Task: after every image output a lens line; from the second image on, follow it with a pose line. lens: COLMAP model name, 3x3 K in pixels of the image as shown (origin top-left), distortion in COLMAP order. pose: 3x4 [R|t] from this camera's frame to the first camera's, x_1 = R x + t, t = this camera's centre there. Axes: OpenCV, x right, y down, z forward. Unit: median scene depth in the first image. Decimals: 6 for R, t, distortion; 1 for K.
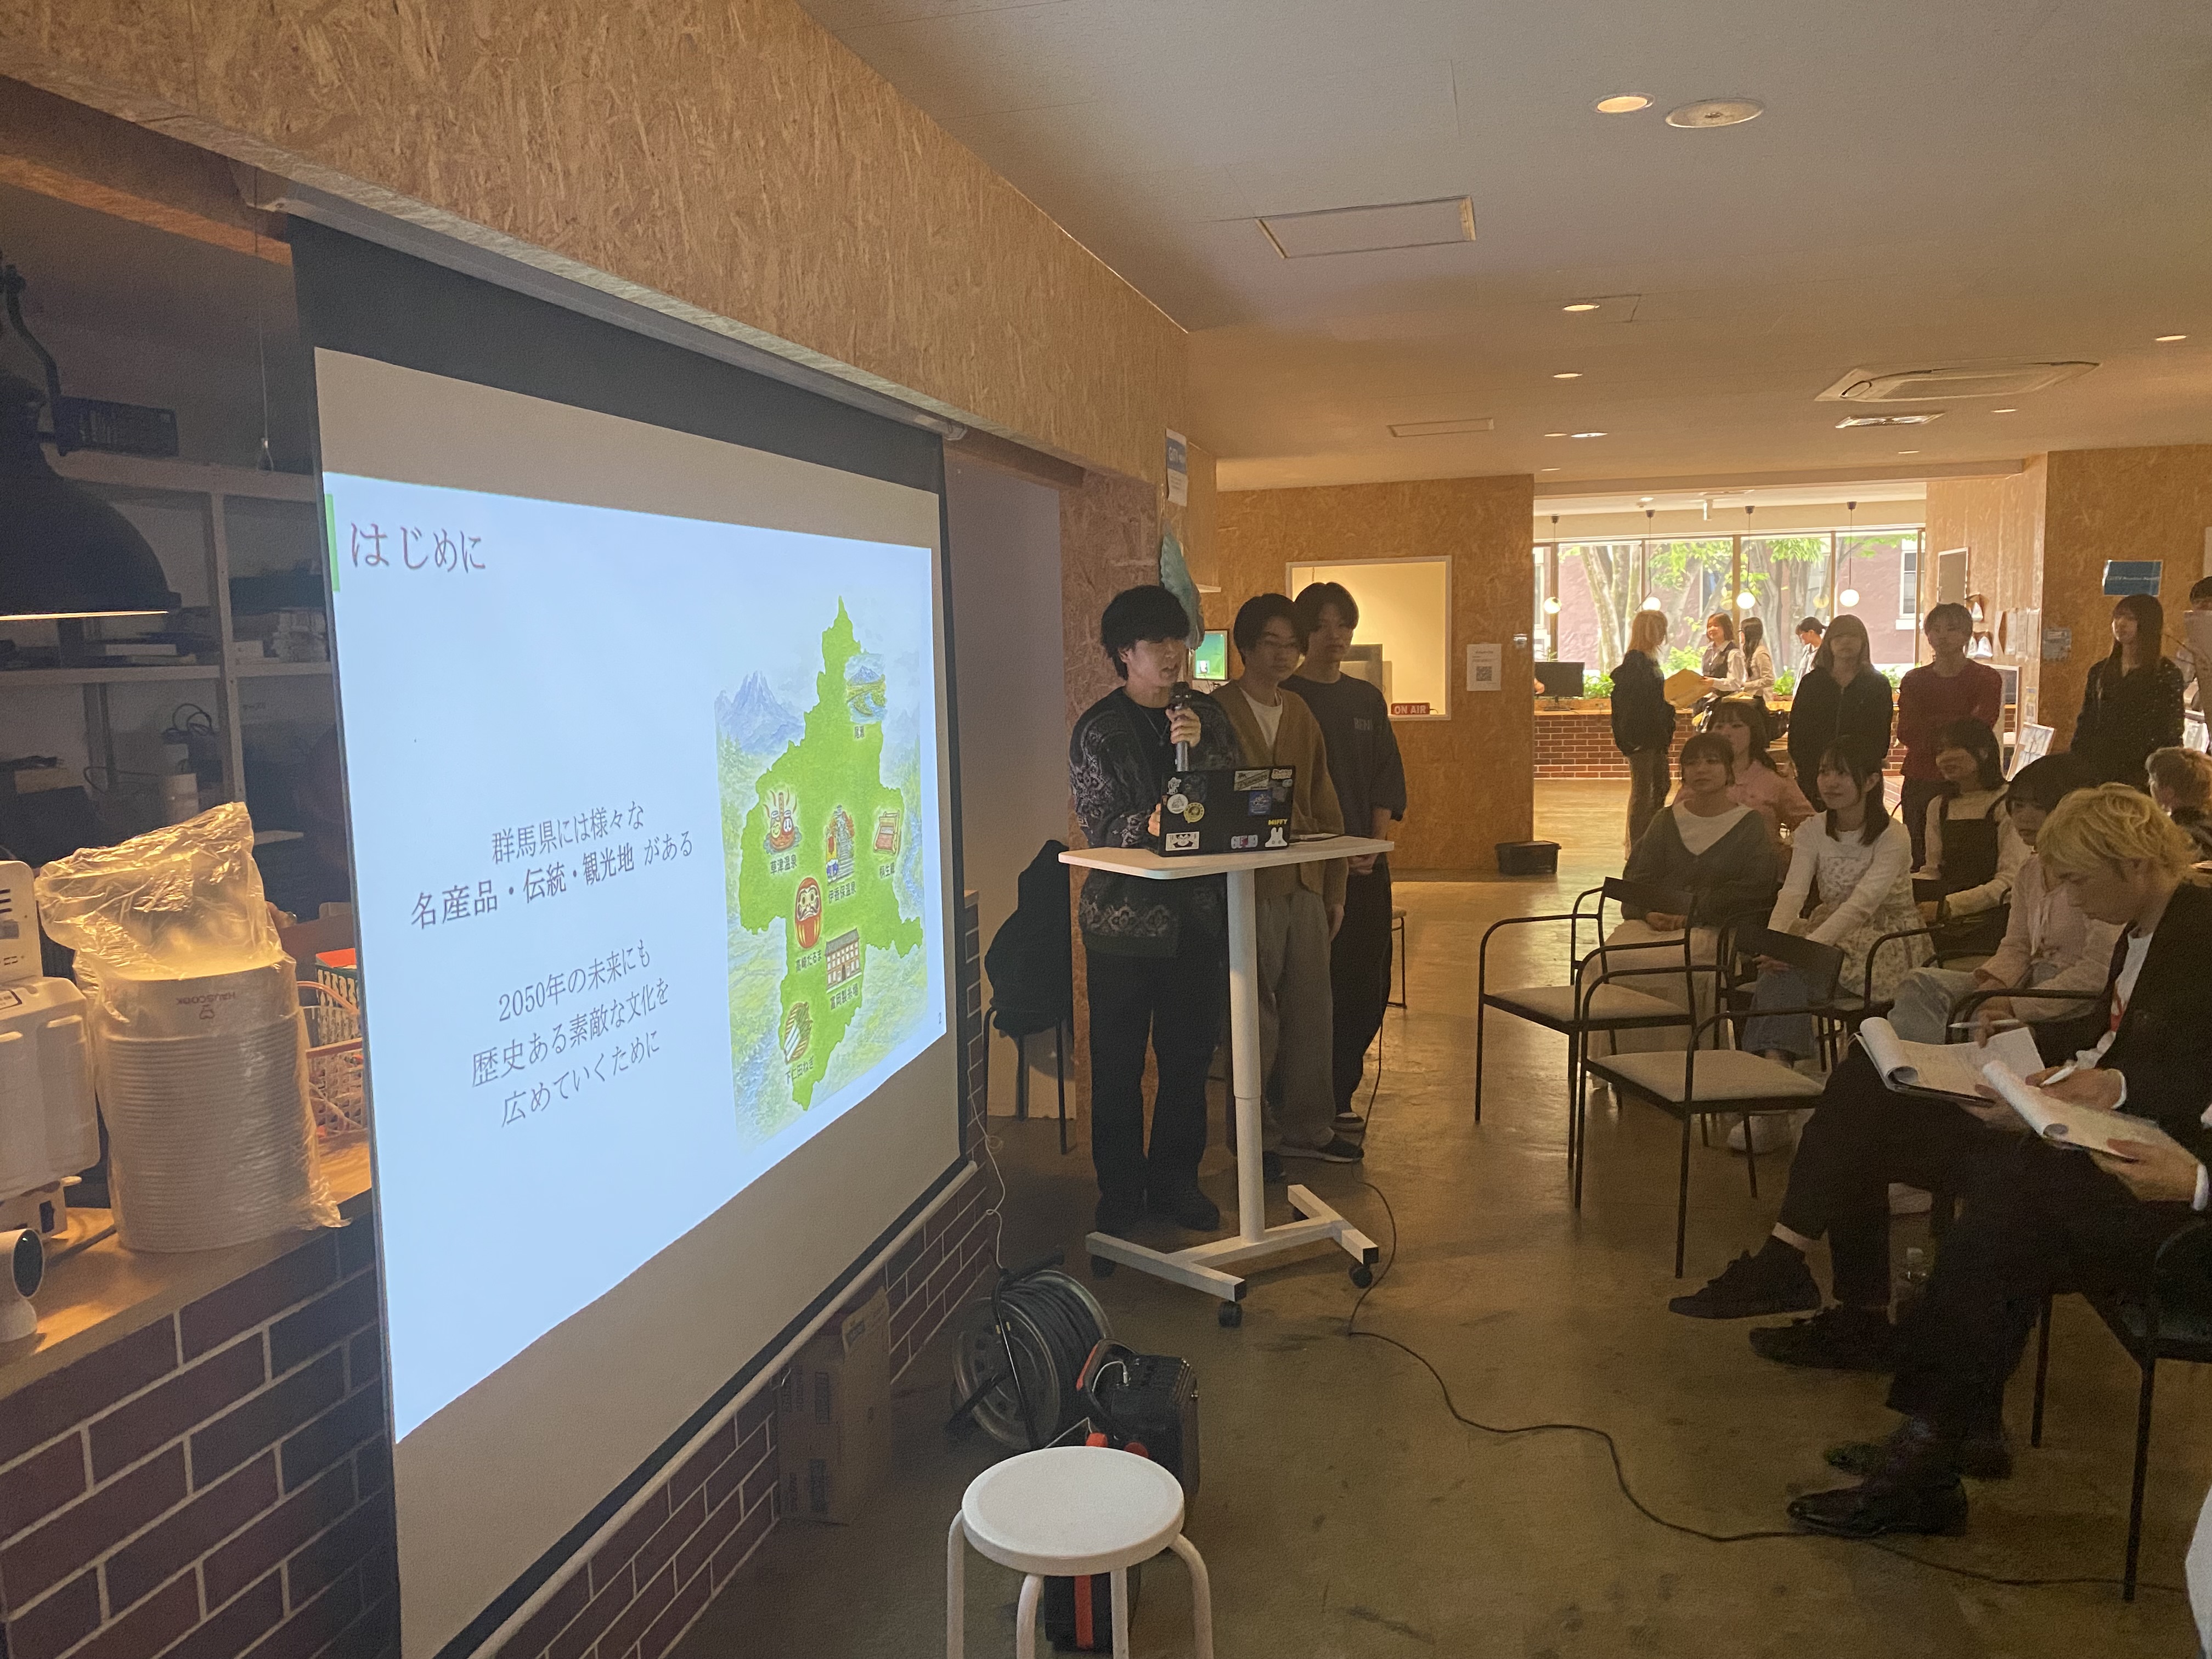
lens RADIAL K [[1690.7, 0, 1073.9], [0, 1690.7, 816.7], [0, 0, 1]] dist [0.013908, -0.006340]
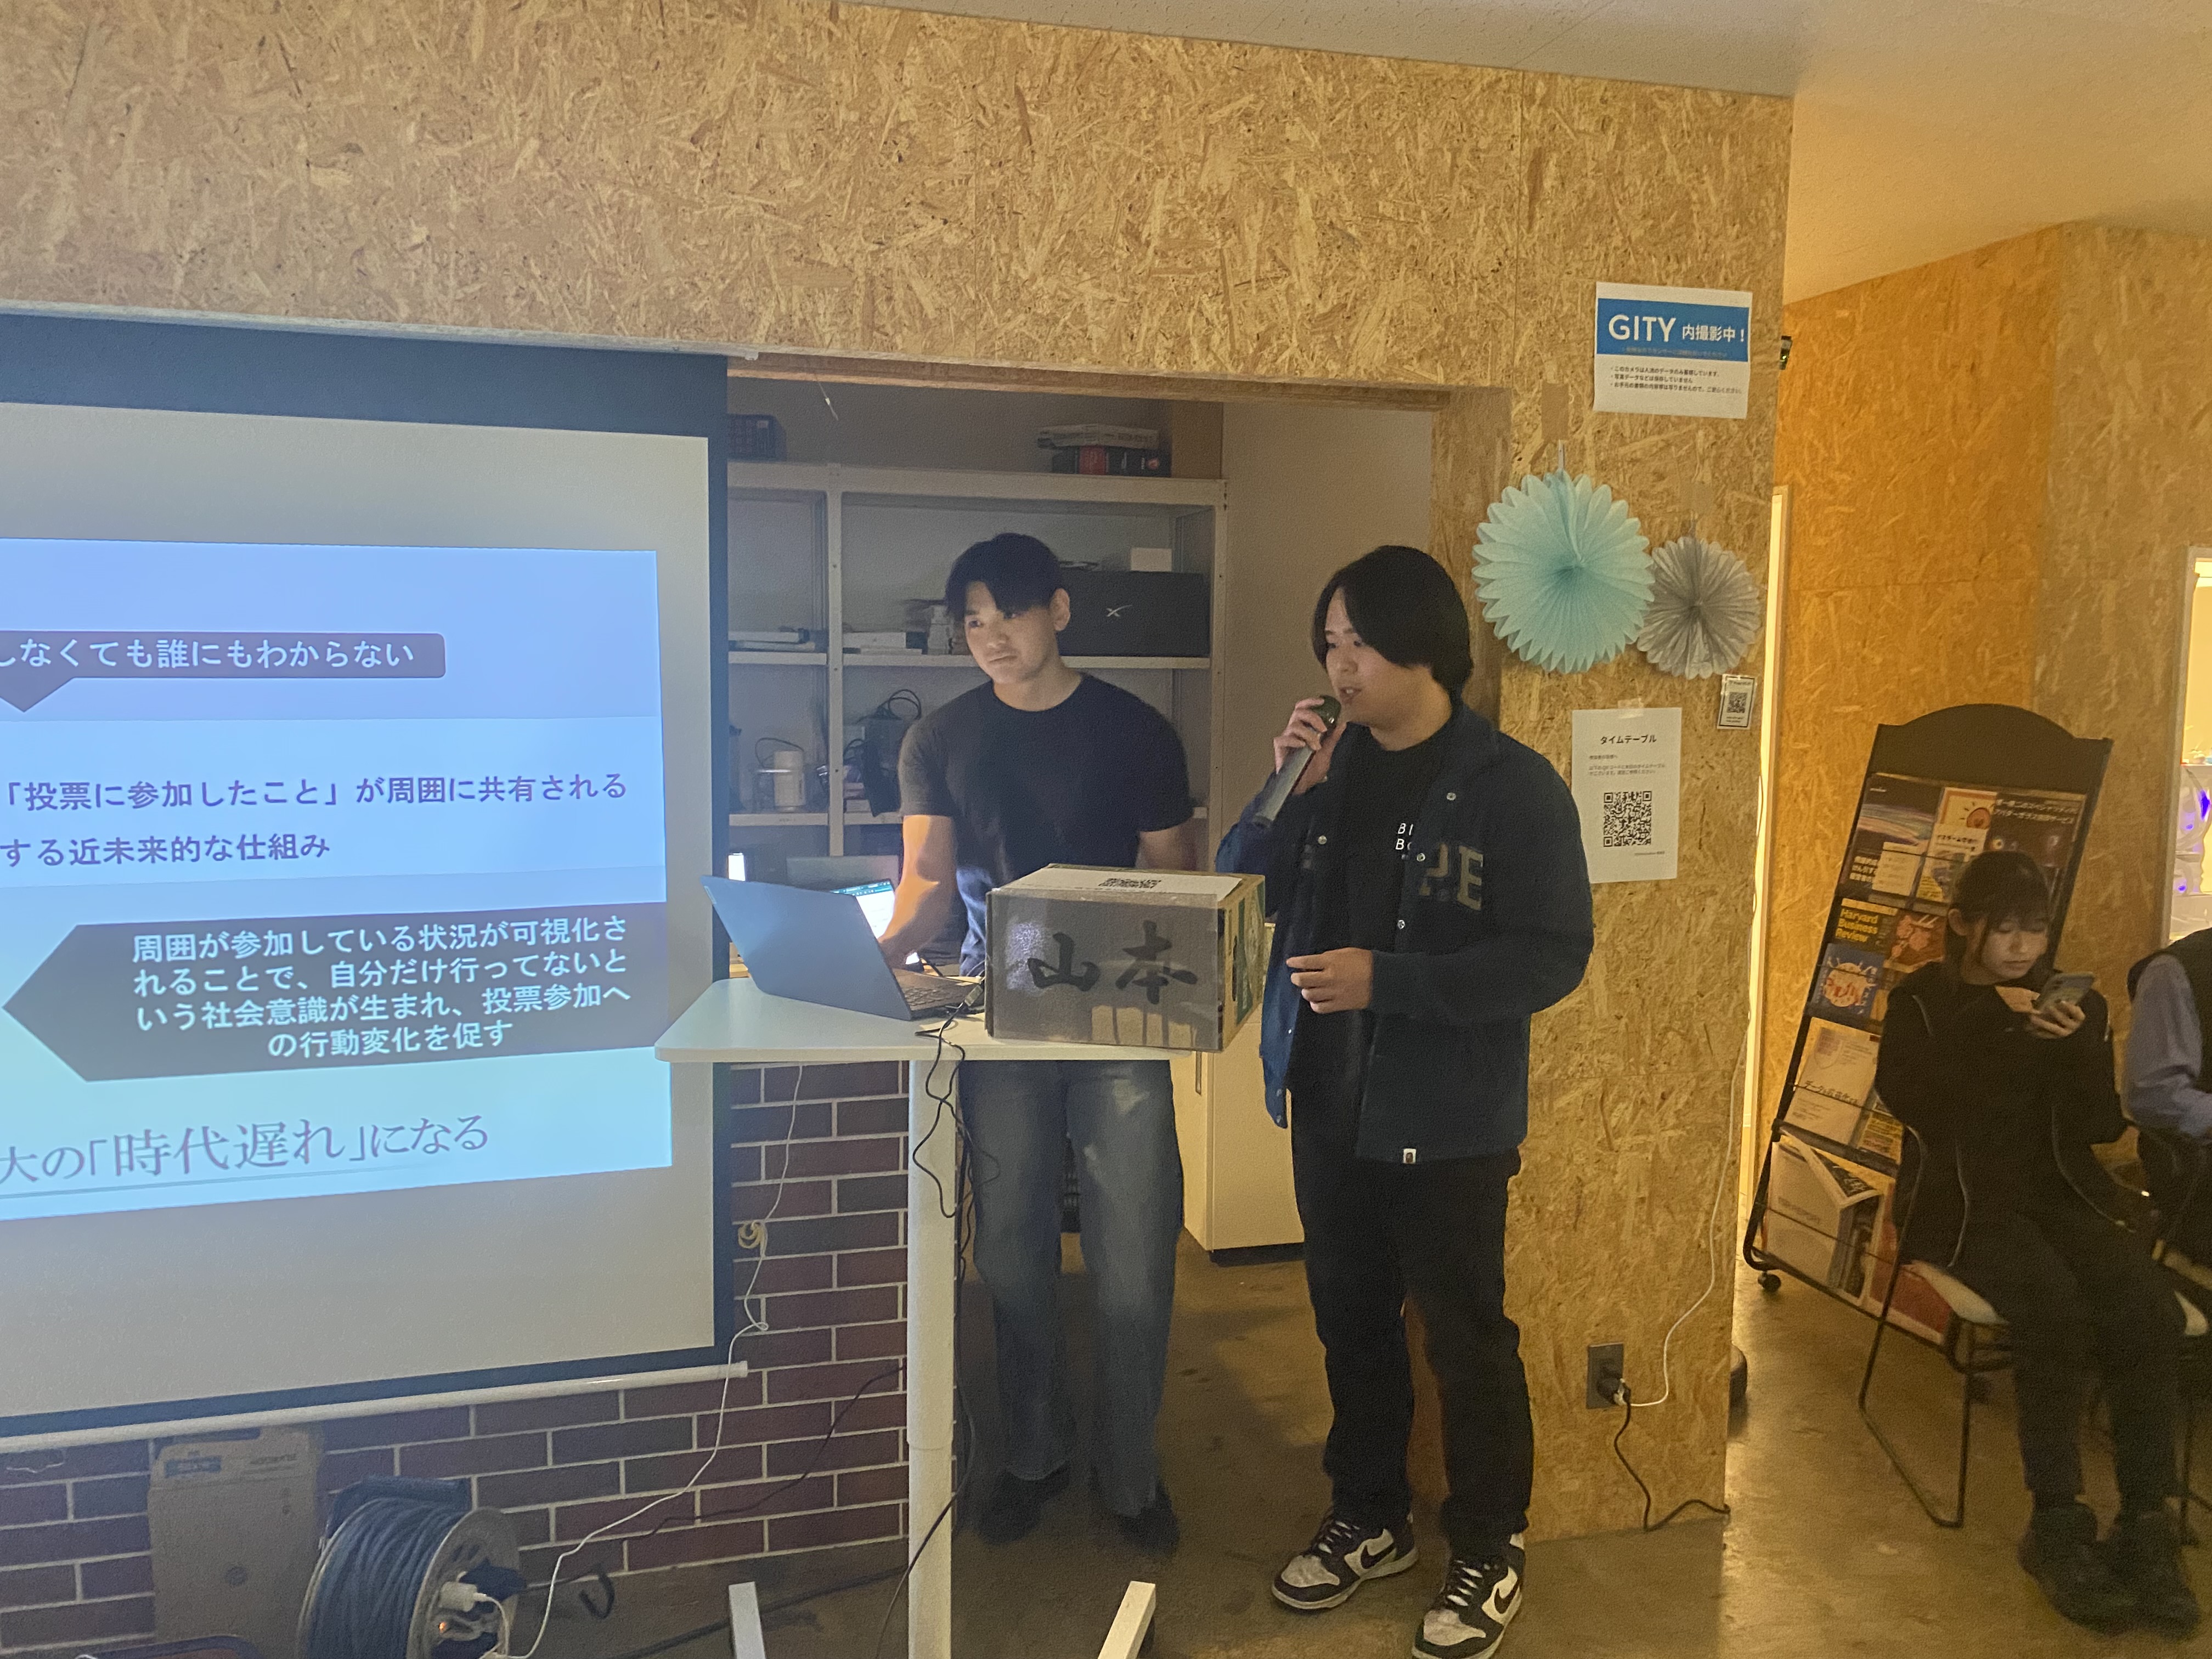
lens RADIAL K [[1690.7, 0, 1100.5], [0, 1690.7, 819.1], [0, 0, 1]] dist [0.013908, -0.006340]
pose [[0.500908, 0.113448, -0.858033, 0.935898], [-0.113947, 0.991387, 0.064559, -0.137589], [0.857967, 0.065432, 0.509521, 1.138722]]
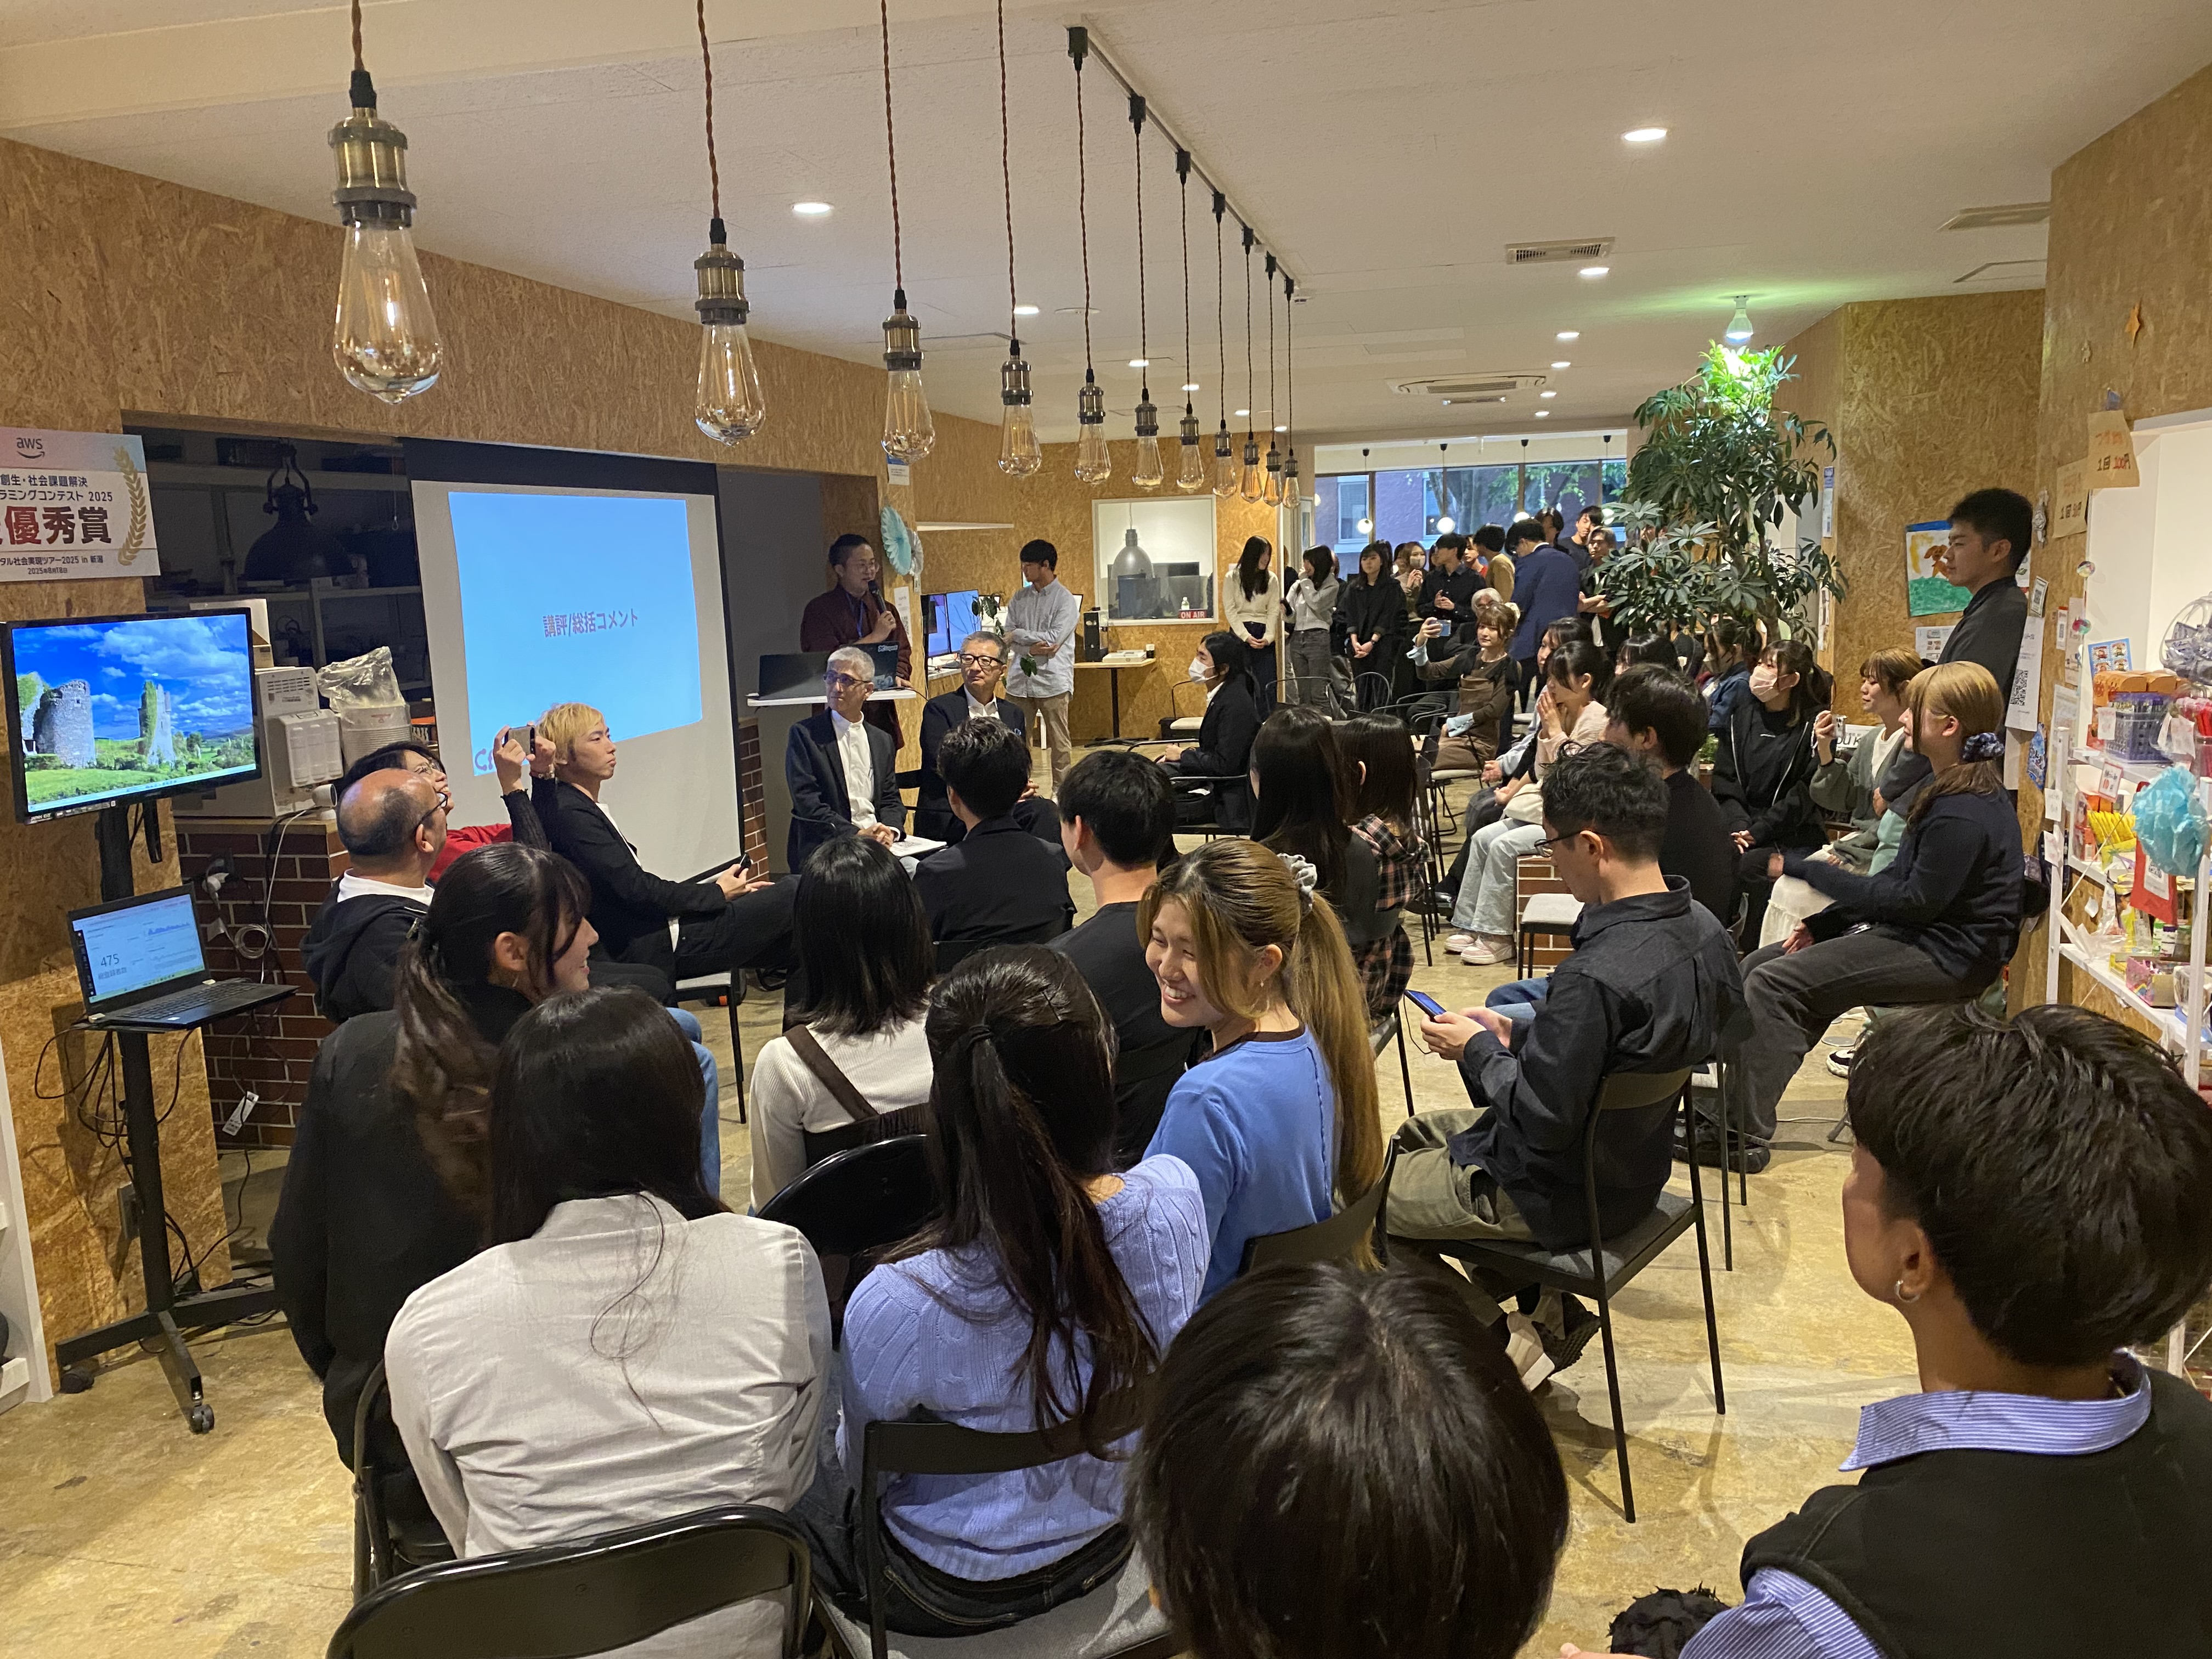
lens RADIAL K [[1690.7, 0, 1099.3], [0, 1690.7, 837.8], [0, 0, 1]] dist [0.013908, -0.006340]
pose [[0.999634, -0.013493, 0.023459, 0.427512], [0.011971, 0.997886, 0.063877, 0.101935], [-0.024271, -0.063572, 0.997682, -1.295057]]
